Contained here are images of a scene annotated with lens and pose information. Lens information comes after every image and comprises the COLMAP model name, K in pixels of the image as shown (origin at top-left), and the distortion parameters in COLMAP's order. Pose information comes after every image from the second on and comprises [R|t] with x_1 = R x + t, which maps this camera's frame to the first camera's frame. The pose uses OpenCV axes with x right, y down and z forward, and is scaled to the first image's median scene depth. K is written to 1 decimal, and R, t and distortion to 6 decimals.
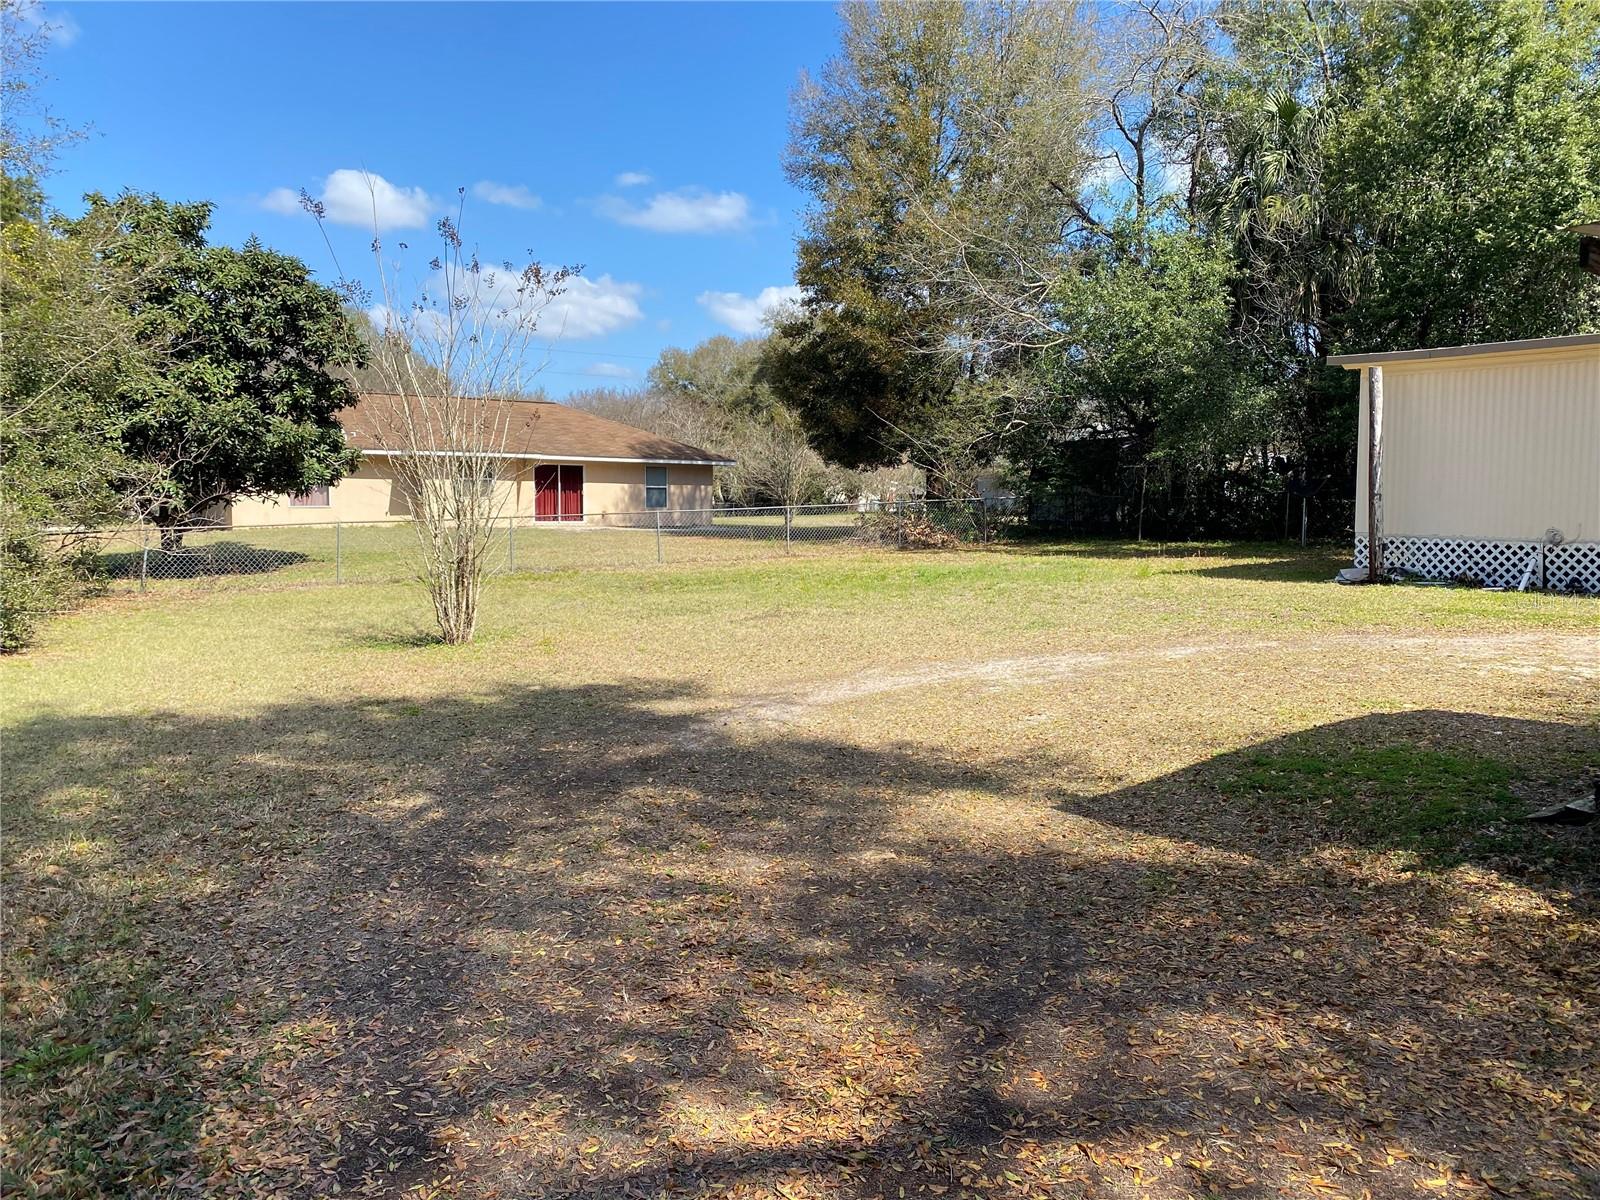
lens RADIAL K [[1214.0, 0, 807.8], [0, 1214.0, 597.5], [0, 0, 1]] dist [0.044369, -0.042145]
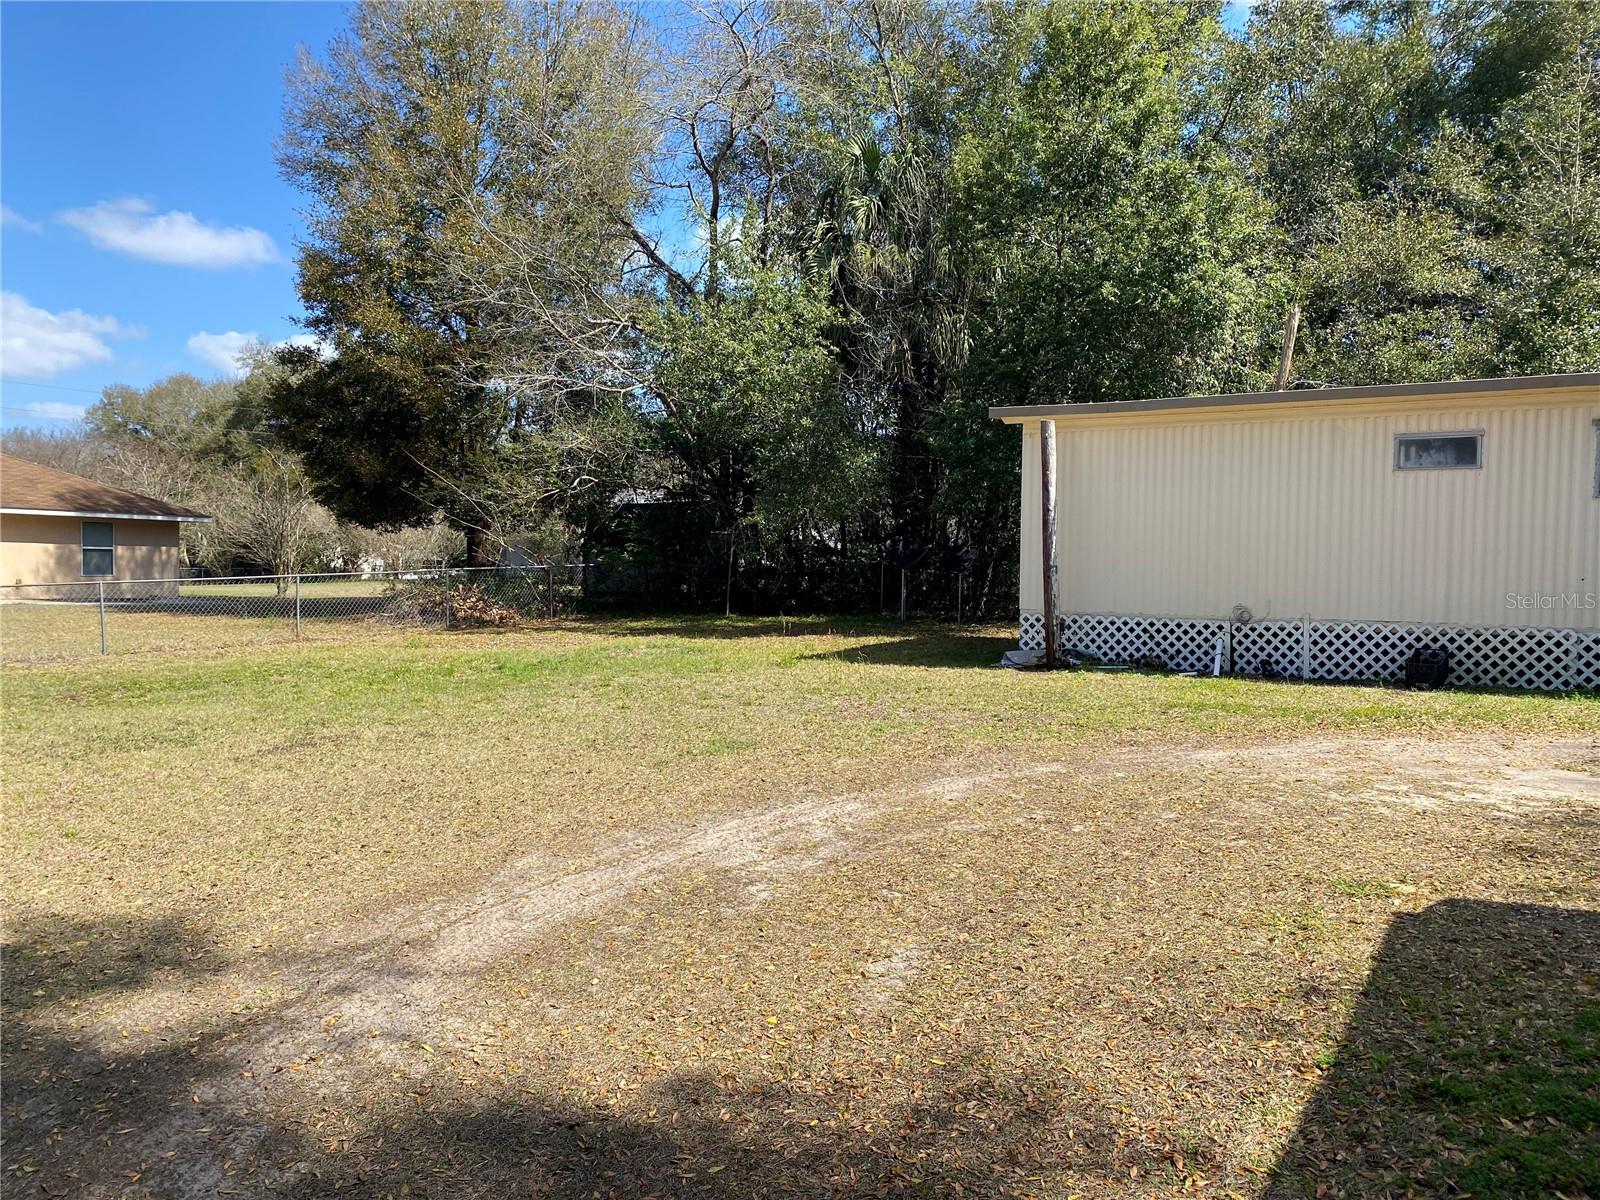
lens RADIAL K [[1214.0, 0, 788.6], [0, 1214.0, 600.2], [0, 0, 1]] dist [0.044369, -0.042145]
pose [[0.924950, -0.005407, 0.380051, -0.021555], [0.025164, 0.998576, -0.047035, -0.014593], [-0.379256, 0.053069, 0.923769, 0.166289]]
